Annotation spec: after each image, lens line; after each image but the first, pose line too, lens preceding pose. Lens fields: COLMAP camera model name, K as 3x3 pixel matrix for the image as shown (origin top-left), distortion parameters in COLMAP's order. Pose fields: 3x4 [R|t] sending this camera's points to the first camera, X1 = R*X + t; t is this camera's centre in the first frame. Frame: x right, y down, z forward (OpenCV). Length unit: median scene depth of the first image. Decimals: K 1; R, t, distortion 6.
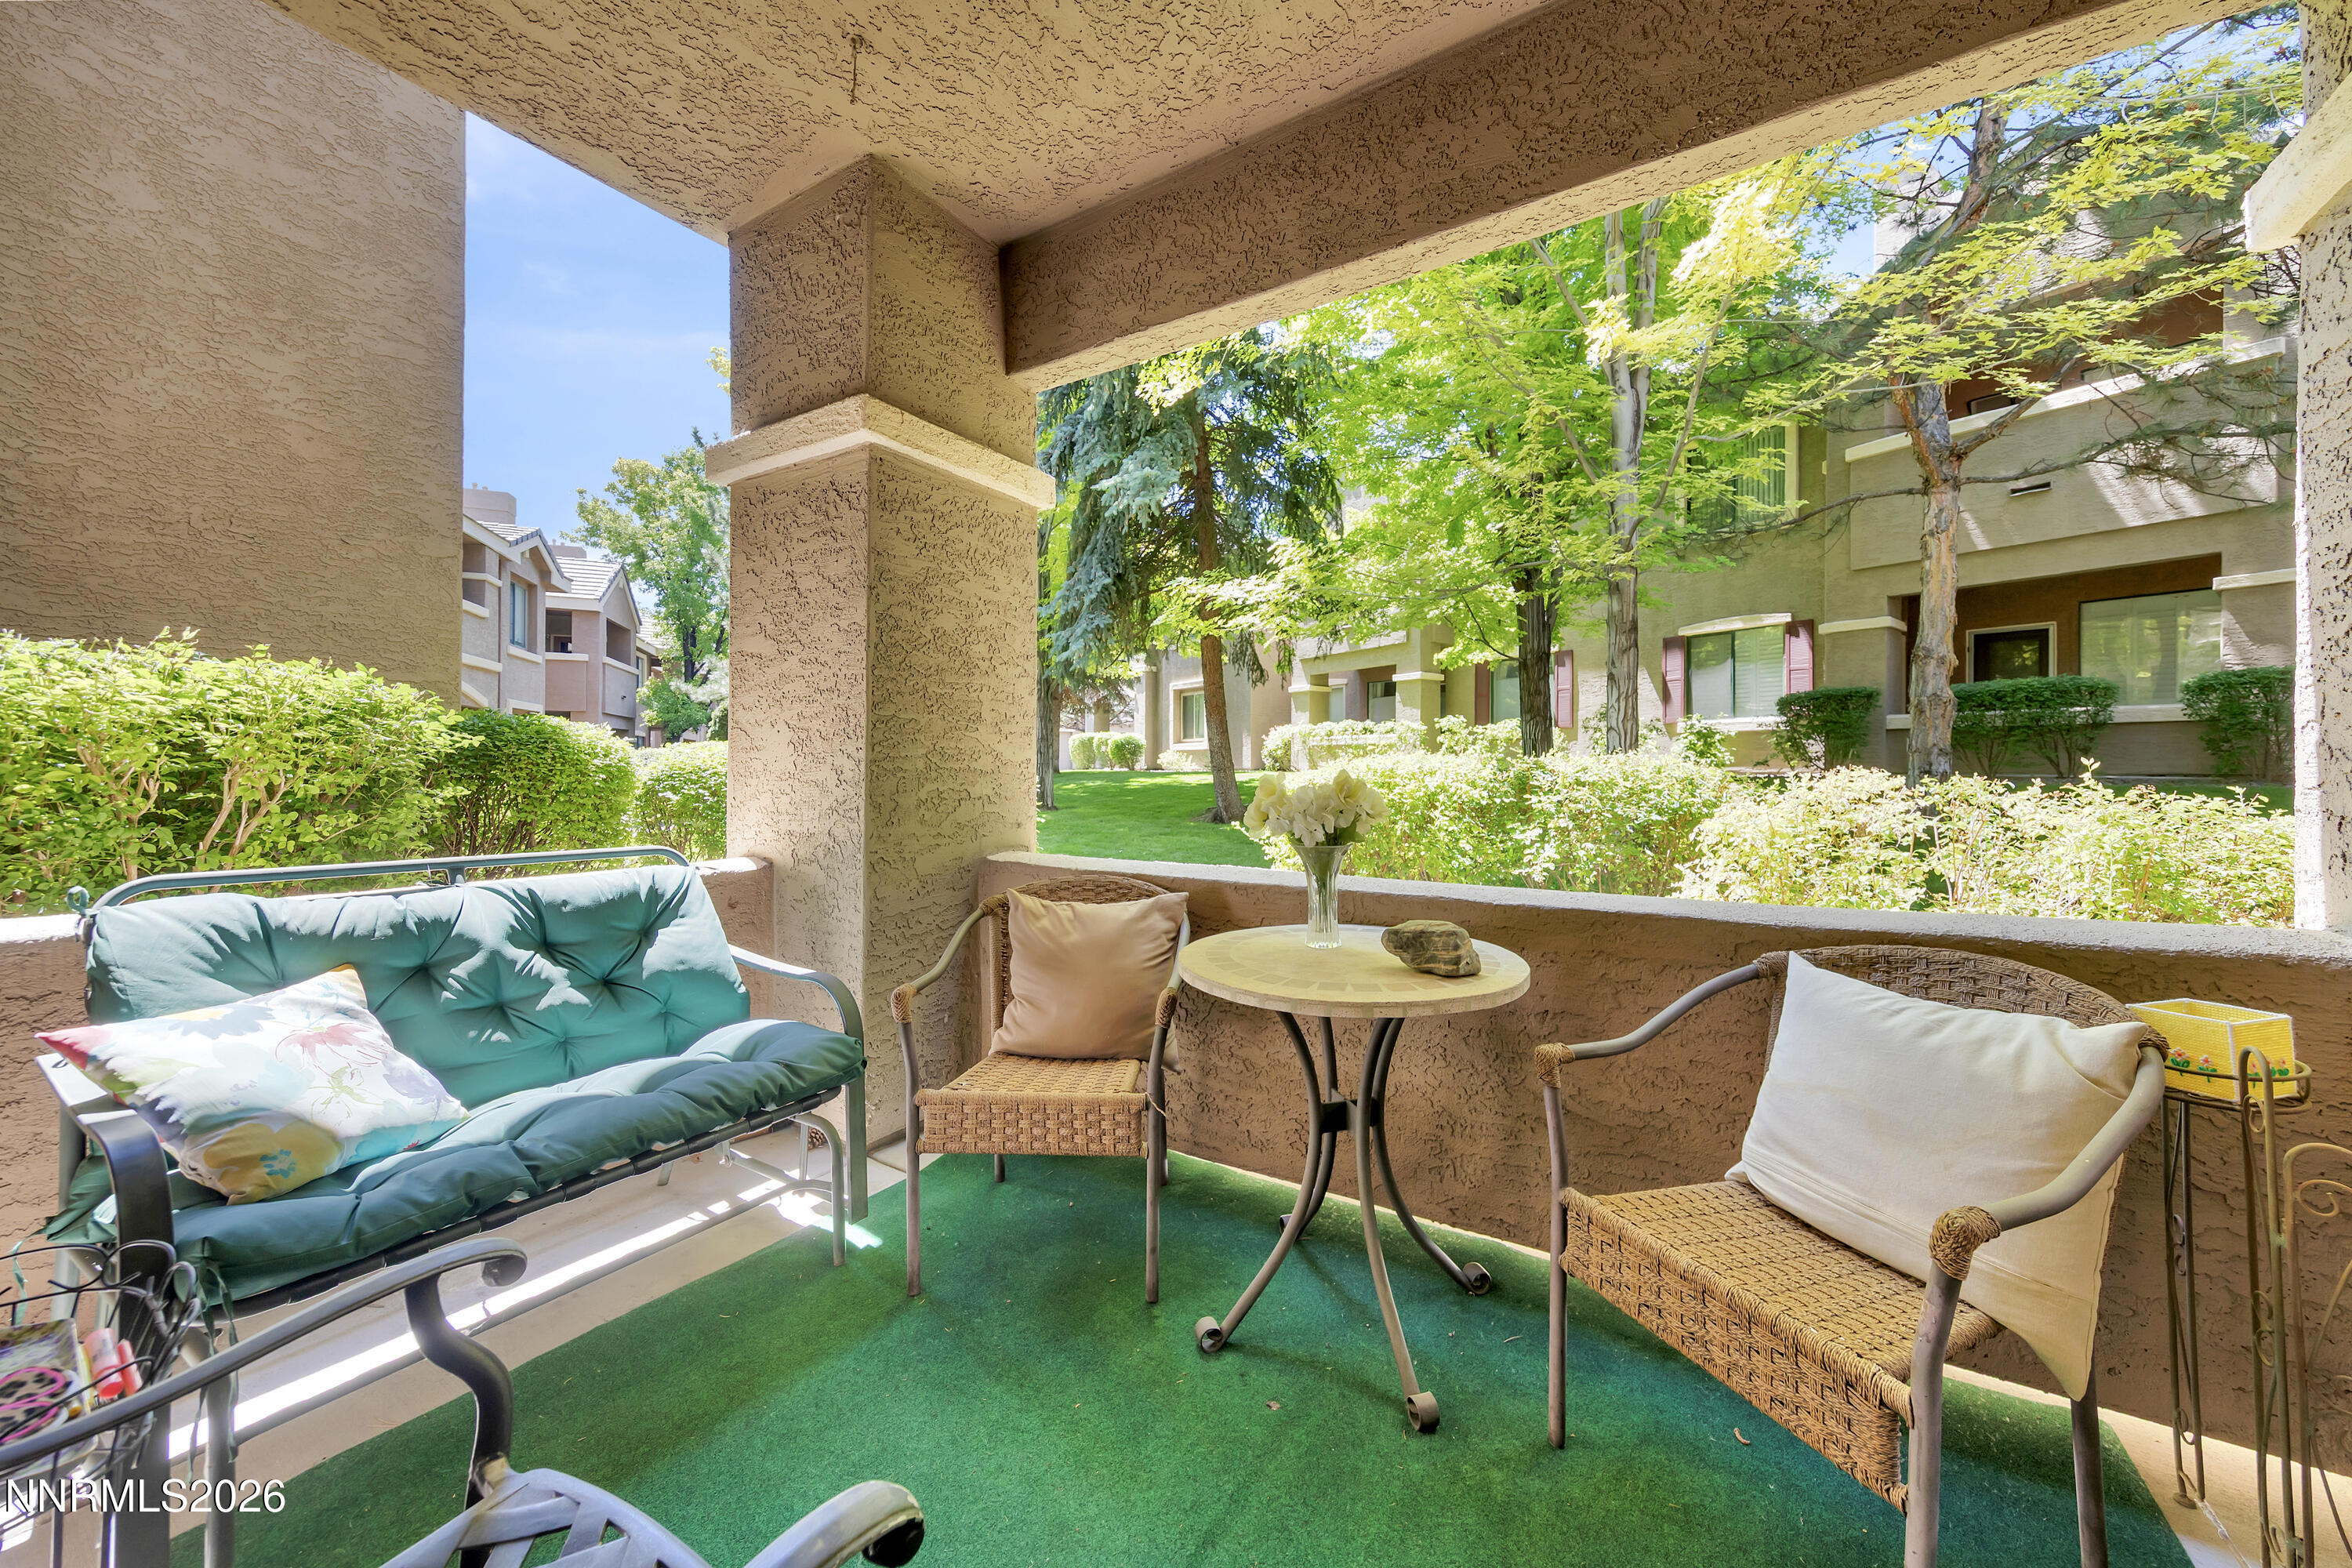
lens RADIAL K [[834.1, 0, 1208.4], [0, 834.1, 777.3], [0, 0, 1]] dist [-0.000640, -0.000089]
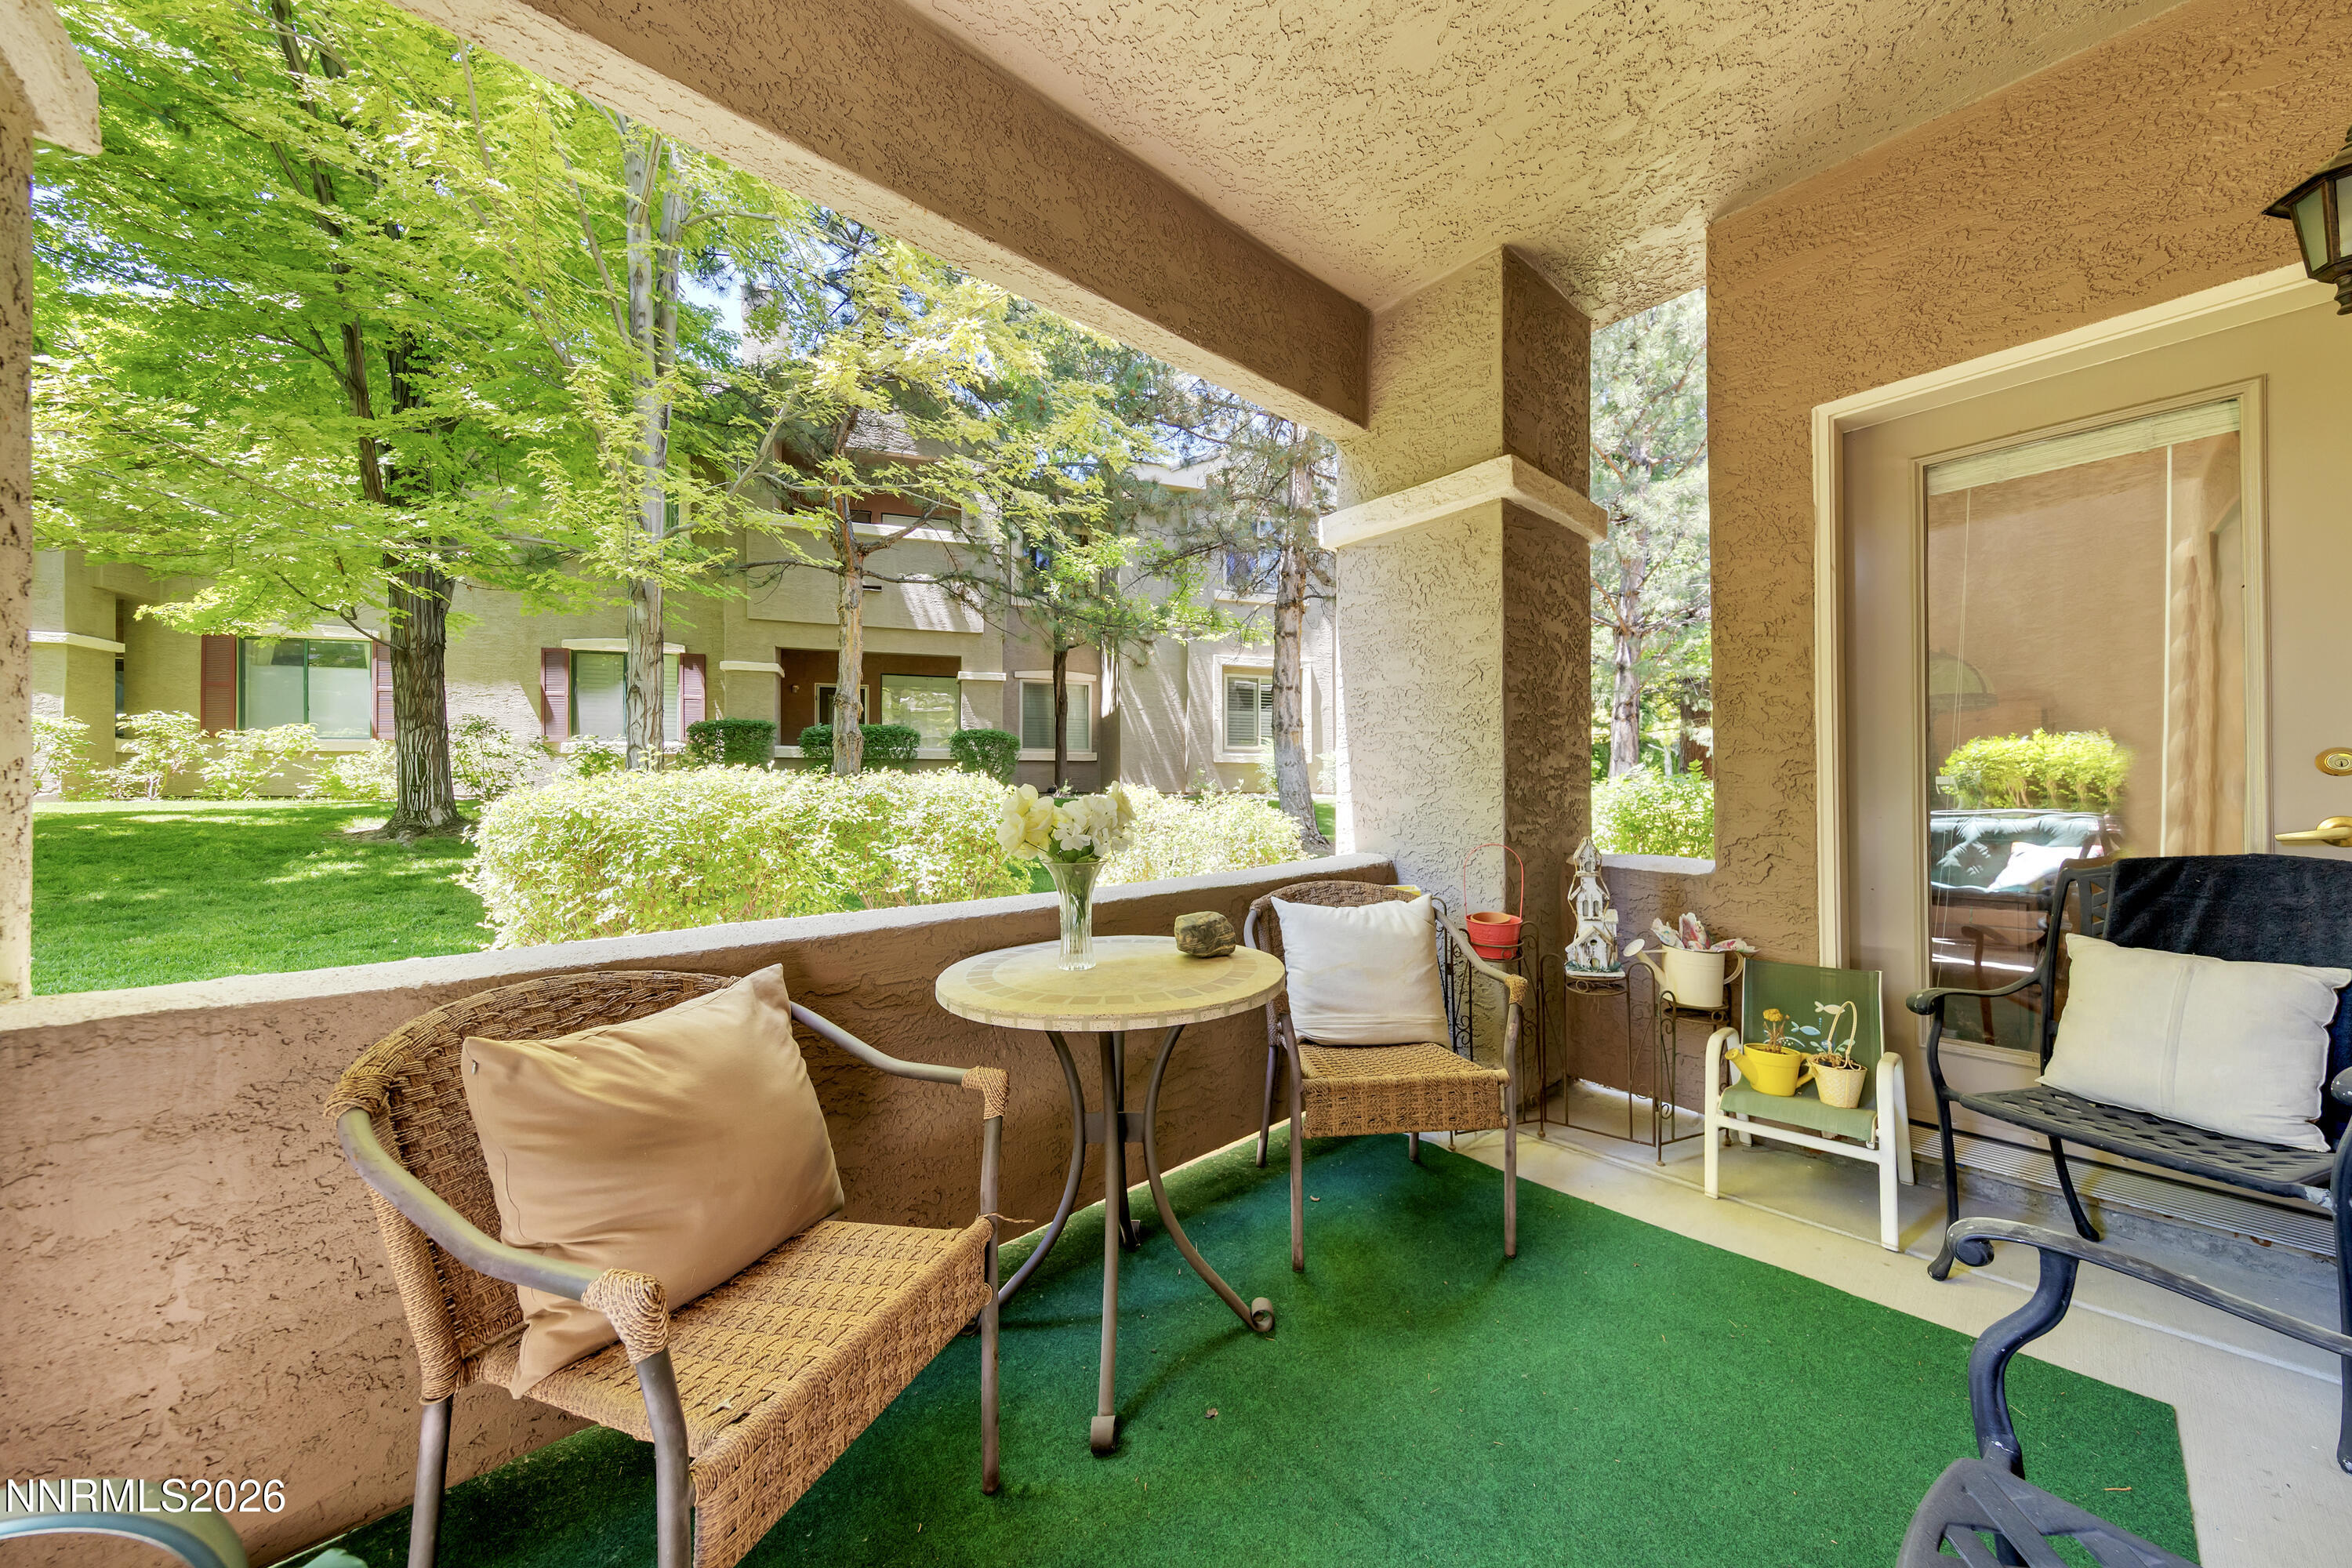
lens RADIAL K [[791.0, 0, 1205.5], [0, 791.0, 792.4], [0, 0, 1]] dist [0.002914, 0.000170]
pose [[0.290189, -0.004472, 0.956959, -0.139922], [0.015086, 0.999886, 0.000098, 0.001559], [-0.956850, 0.014408, 0.290223, 0.121444]]
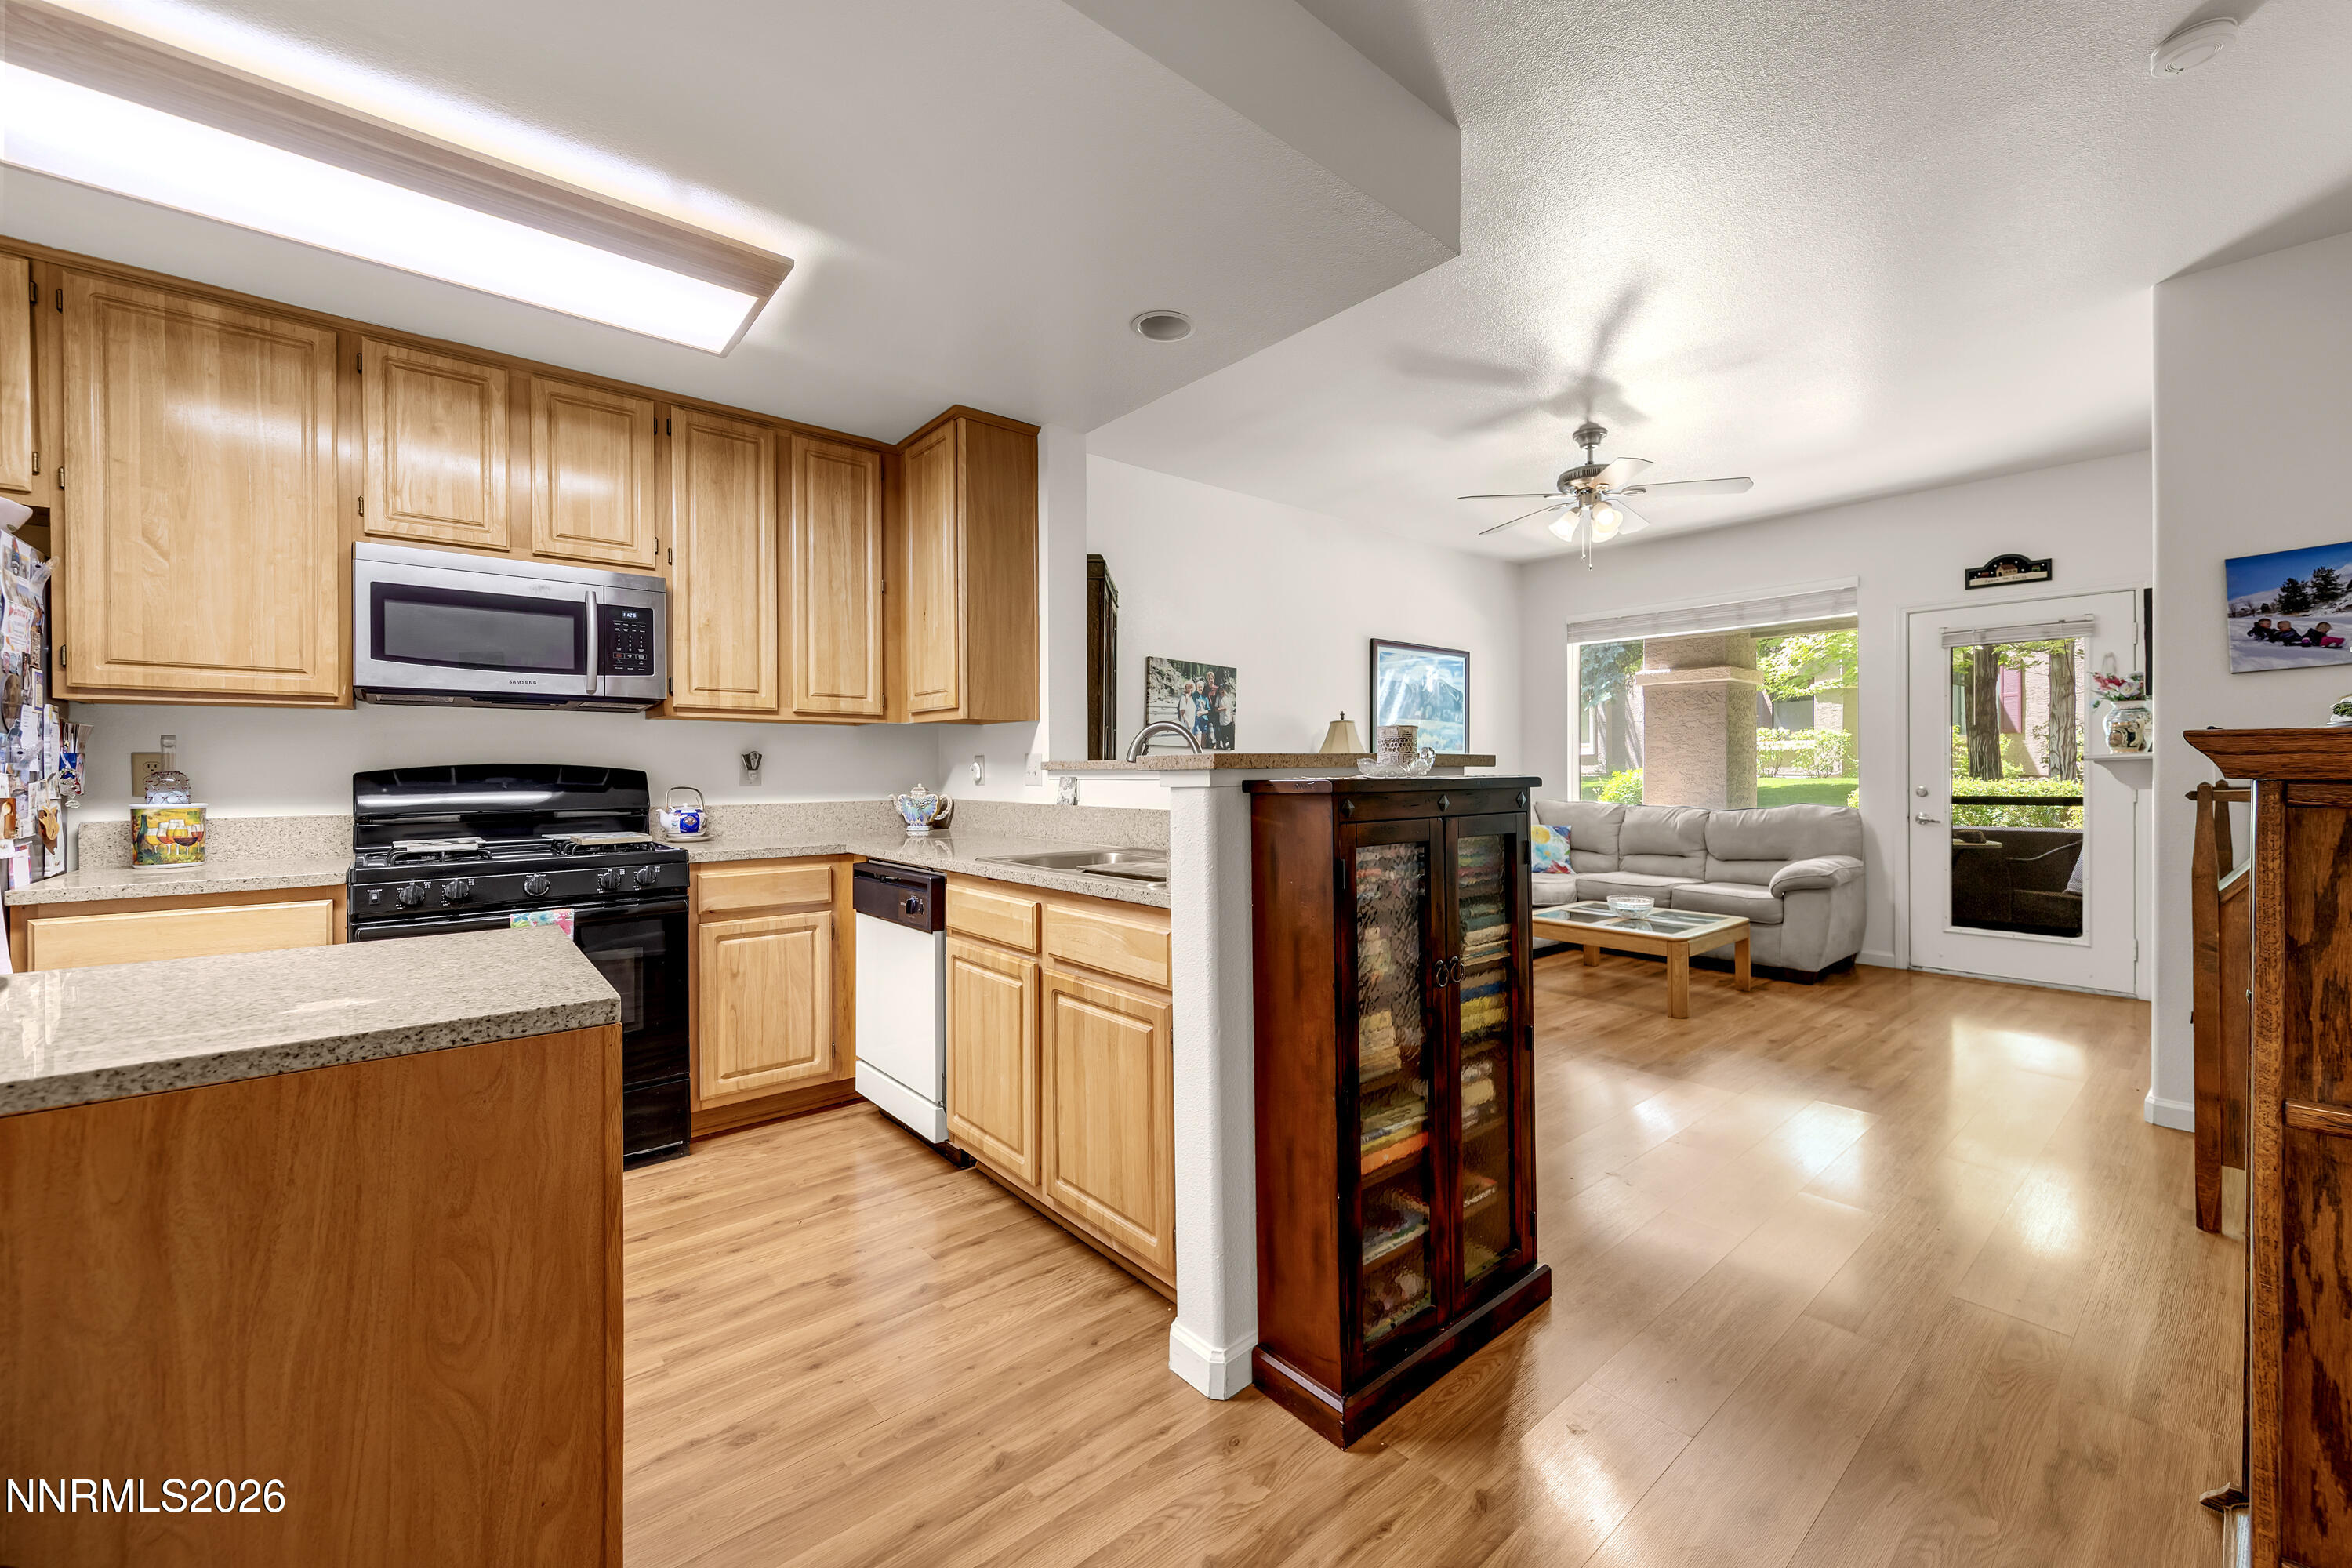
lens RADIAL K [[910.0, 0, 1180.0], [0, 910.0, 767.7], [0, 0, 1]] dist [-0.000607, 0.000427]
pose [[0.943275, -0.008765, -0.331897, -0.317282], [0.004744, 0.999905, -0.012924, -0.013040], [0.331978, 0.010616, 0.943227, -0.744812]]
